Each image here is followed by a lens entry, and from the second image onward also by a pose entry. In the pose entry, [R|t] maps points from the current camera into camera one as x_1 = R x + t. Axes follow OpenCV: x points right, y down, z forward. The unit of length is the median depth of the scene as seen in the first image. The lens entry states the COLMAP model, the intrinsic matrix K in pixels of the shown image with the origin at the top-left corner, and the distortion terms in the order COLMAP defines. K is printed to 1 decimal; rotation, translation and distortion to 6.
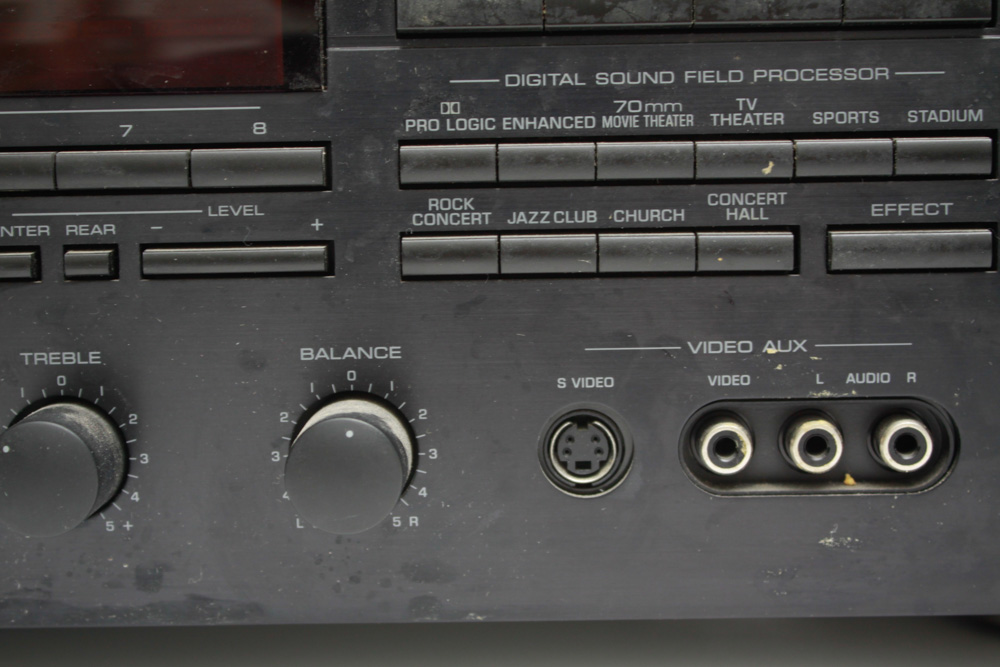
lens RADIAL K [[1771.3, 0, 501.2], [0, 1771.3, 340.1], [0, 0, 1]] dist [-0.000479, 0.000000]
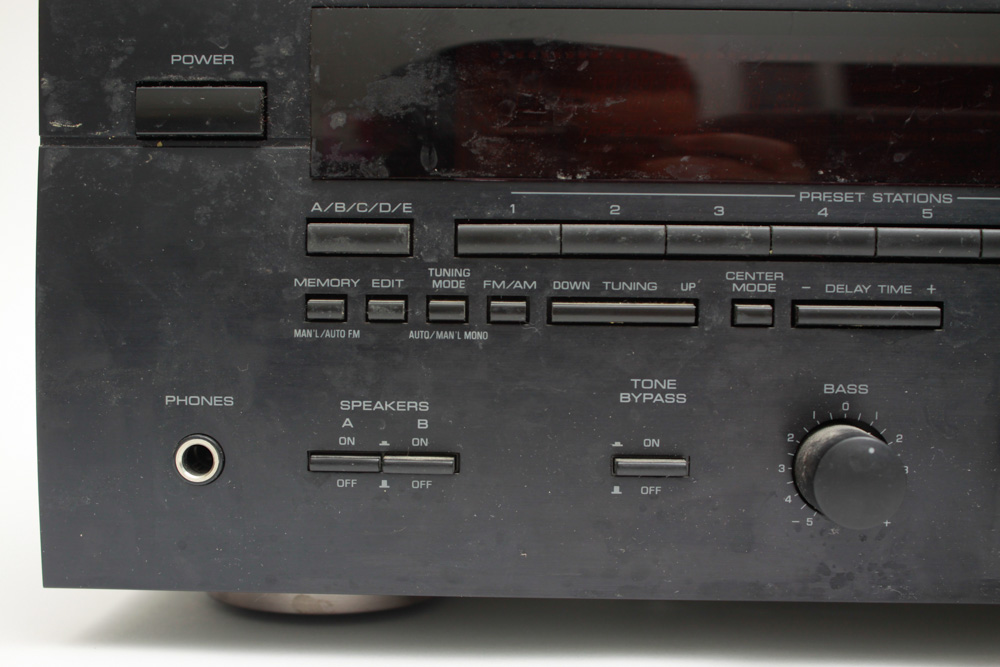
lens RADIAL K [[1386.1, 0, 517.3], [0, 1386.1, 303.0], [0, 0, 1]] dist [-0.053391, 0.000000]
pose [[0.999659, 0.026104, -0.000725, -0.320410], [-0.026106, 0.998250, -0.053057, 0.004733], [-0.000661, 0.053058, 0.998591, 0.003929]]
